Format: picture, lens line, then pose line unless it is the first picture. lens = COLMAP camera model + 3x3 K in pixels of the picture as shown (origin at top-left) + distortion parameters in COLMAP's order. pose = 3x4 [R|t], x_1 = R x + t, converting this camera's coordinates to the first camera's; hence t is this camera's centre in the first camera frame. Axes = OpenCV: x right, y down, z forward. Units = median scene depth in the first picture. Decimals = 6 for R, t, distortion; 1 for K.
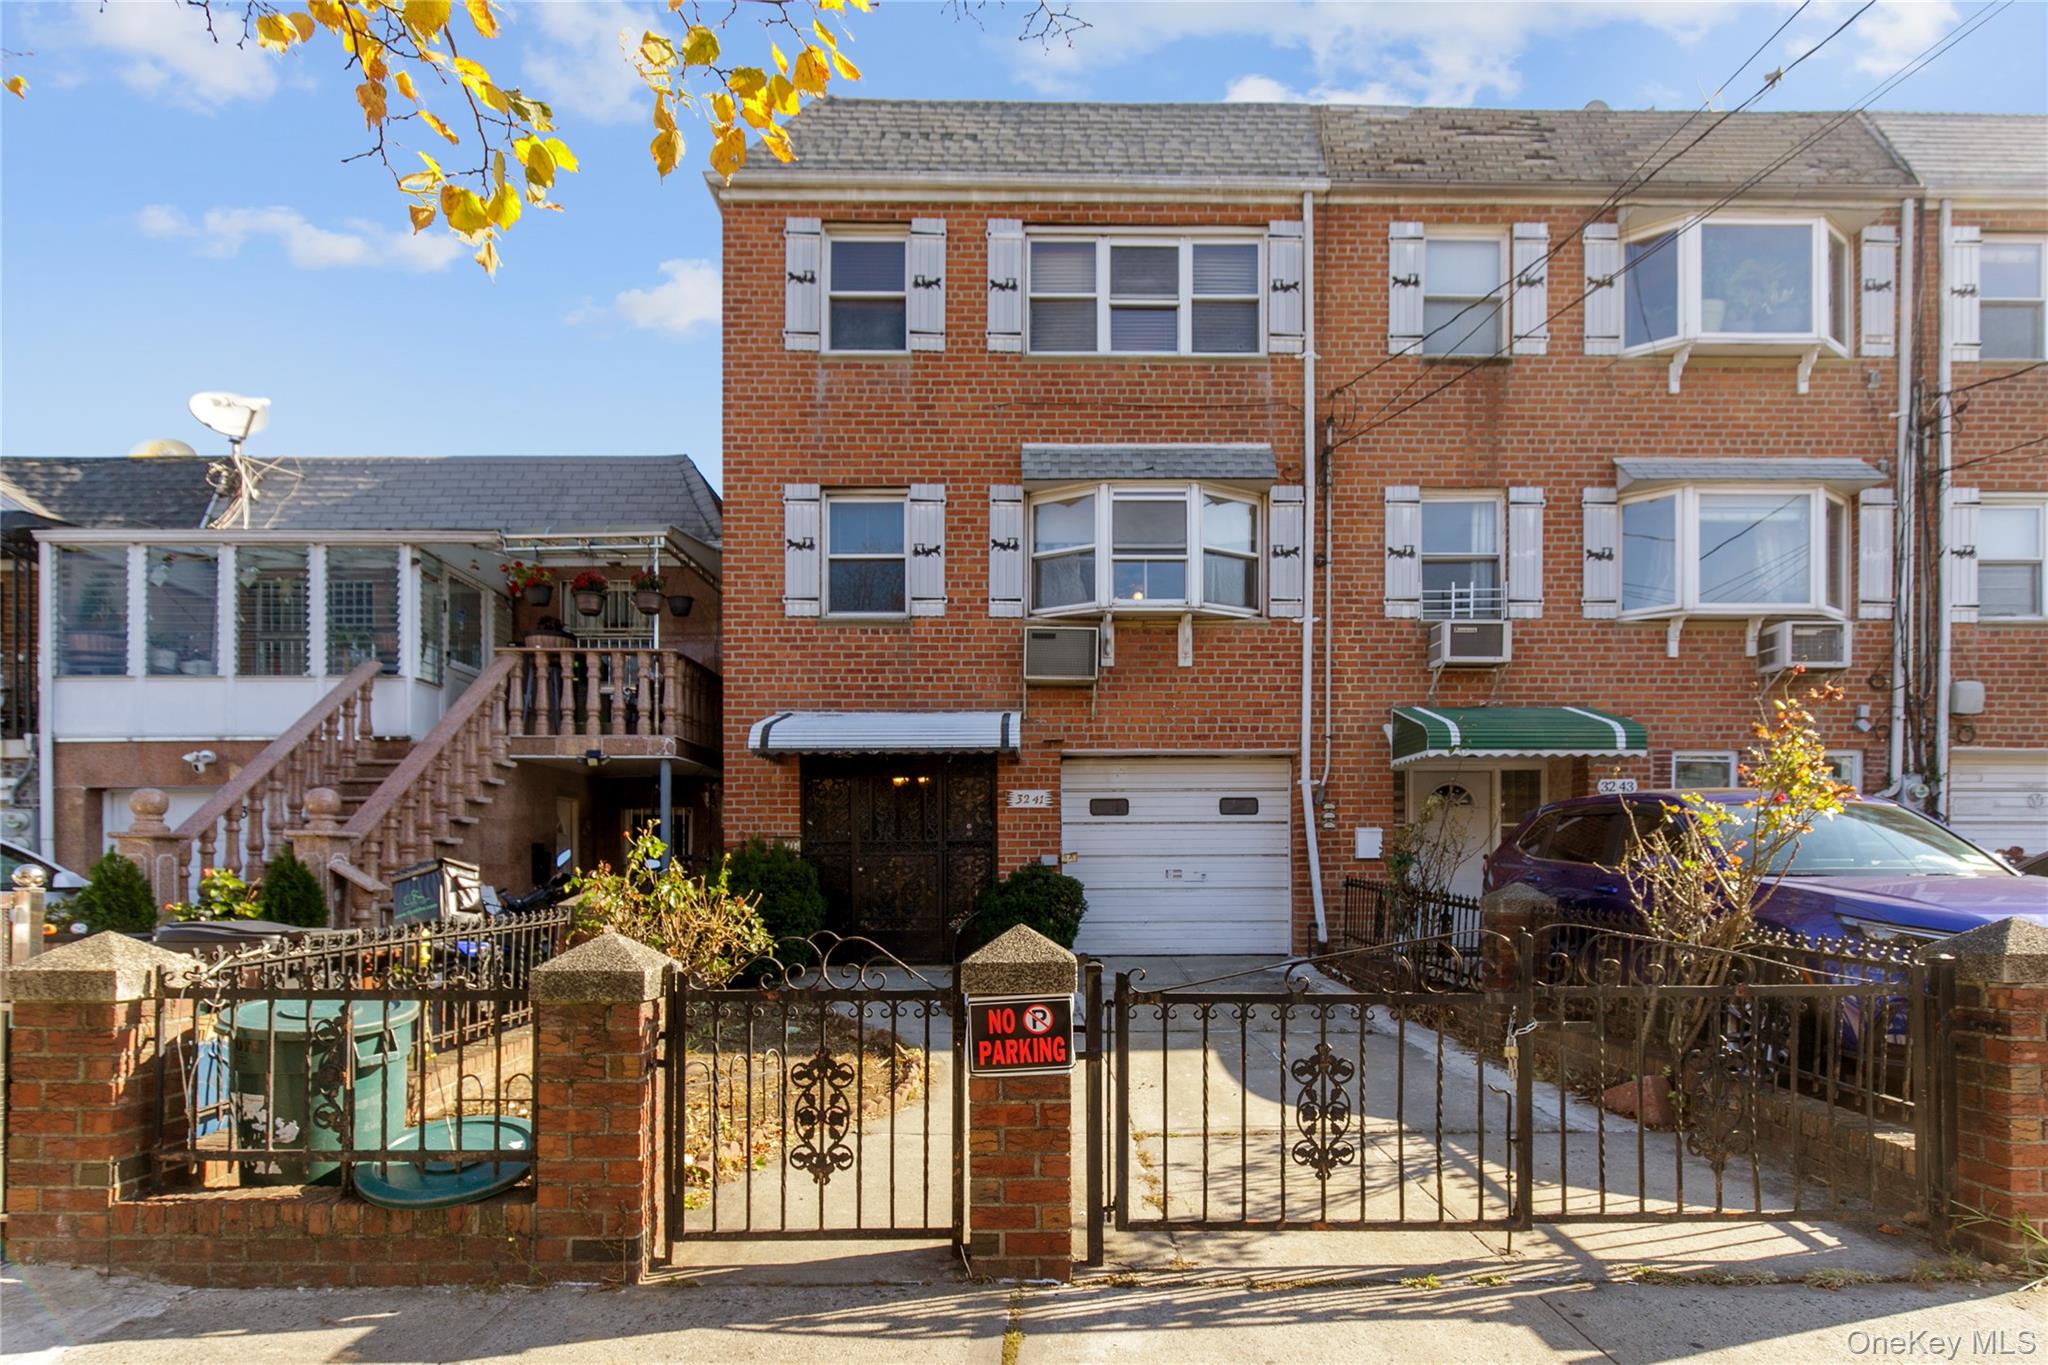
lens RADIAL K [[989.5, 0, 1025.5], [0, 989.5, 676.0], [0, 0, 1]] dist [-0.001527, 0.001324]
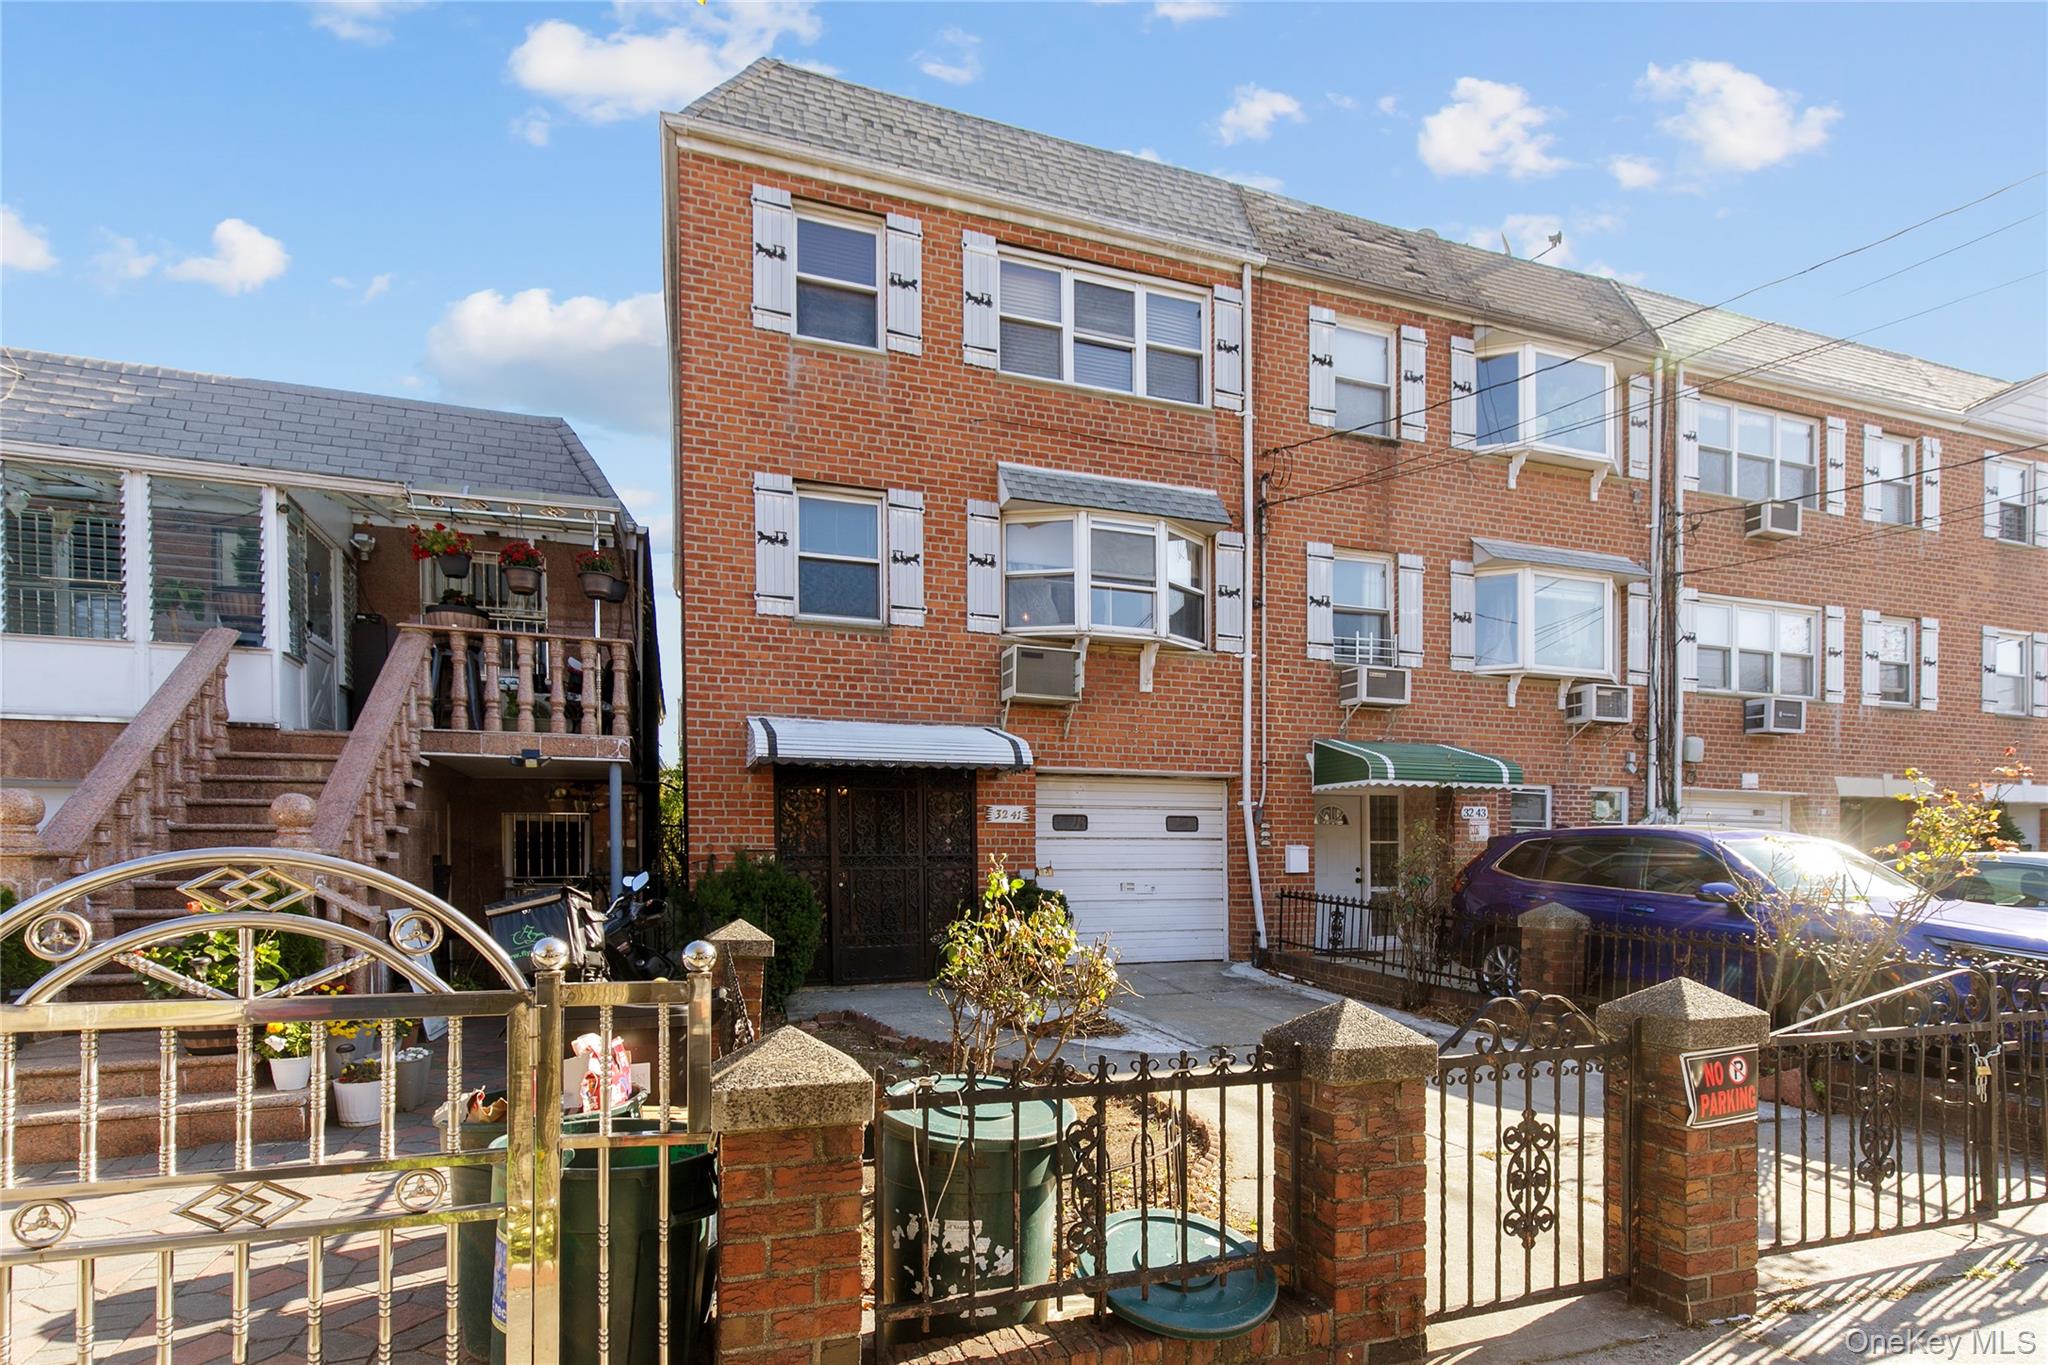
lens RADIAL K [[944.7, 0, 1021.7], [0, 944.7, 696.9], [0, 0, 1]] dist [0.010933, -0.004239]
pose [[0.952066, 0.055208, 0.300868, -0.263784], [-0.059848, 0.998188, 0.006222, -0.002527], [-0.299979, -0.023930, 0.953645, 0.069458]]
